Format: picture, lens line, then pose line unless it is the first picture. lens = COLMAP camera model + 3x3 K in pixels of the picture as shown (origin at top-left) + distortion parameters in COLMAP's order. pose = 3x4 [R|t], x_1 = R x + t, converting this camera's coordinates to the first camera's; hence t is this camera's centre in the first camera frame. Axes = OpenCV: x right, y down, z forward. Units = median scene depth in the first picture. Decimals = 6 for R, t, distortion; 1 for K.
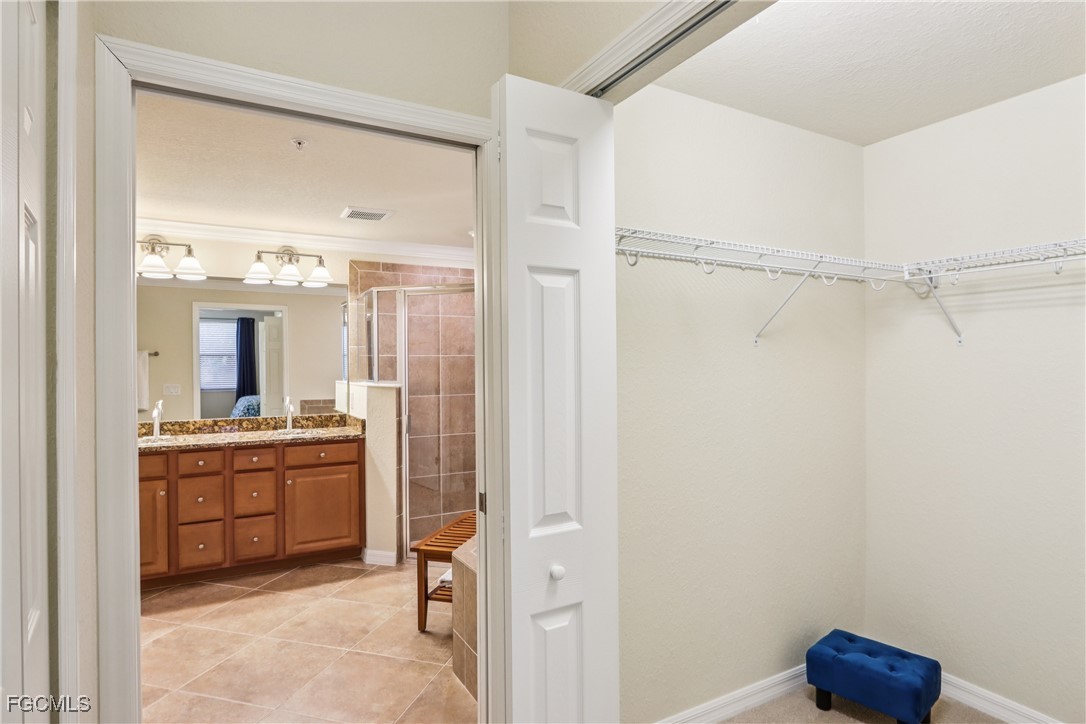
lens RADIAL K [[574.7, 0, 527.4], [0, 574.7, 369.9], [0, 0, 1]] dist [-0.004802, 0.003986]
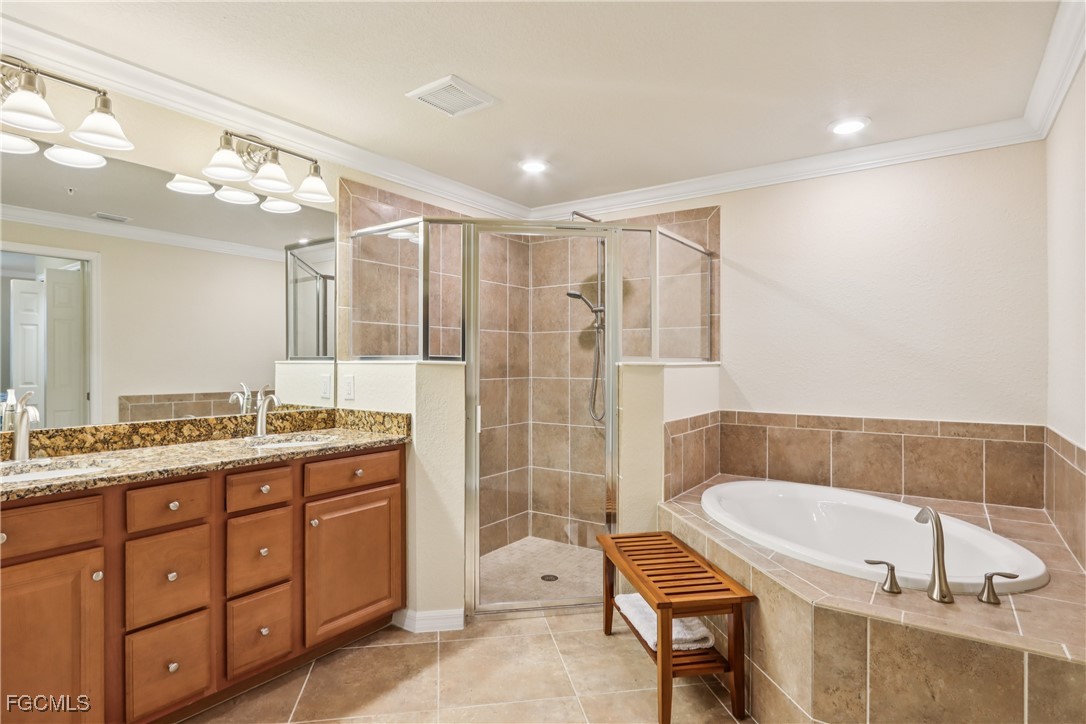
lens RADIAL K [[574.7, 0, 540.2], [0, 574.7, 360.6], [0, 0, 1]] dist [-0.004802, 0.003986]
pose [[0.899819, 0.008264, 0.436186, -0.449740], [-0.002793, 0.999909, -0.013183, 0.034038], [-0.436255, 0.010644, 0.899760, 0.350913]]
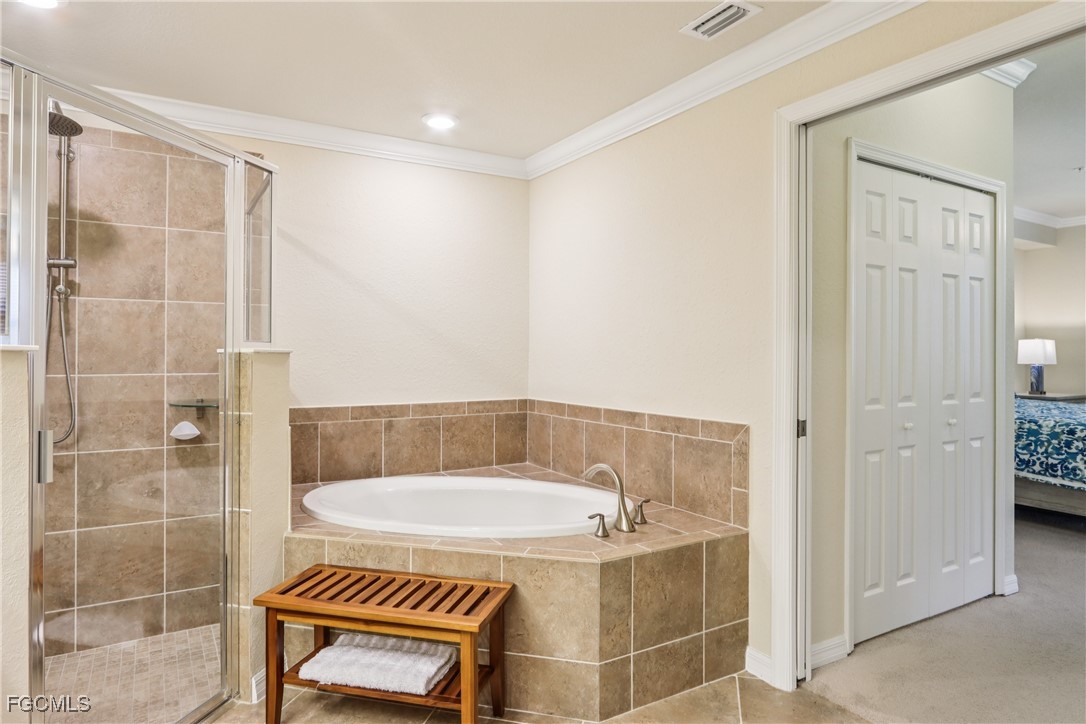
lens RADIAL K [[655.5, 0, 533.4], [0, 655.5, 347.8], [0, 0, 1]] dist [-0.007731, 0.002670]
pose [[-0.023500, 0.012343, 0.999648, -0.626125], [0.006029, 0.999907, -0.012205, 0.034243], [-0.999706, 0.005740, -0.023572, 0.701657]]
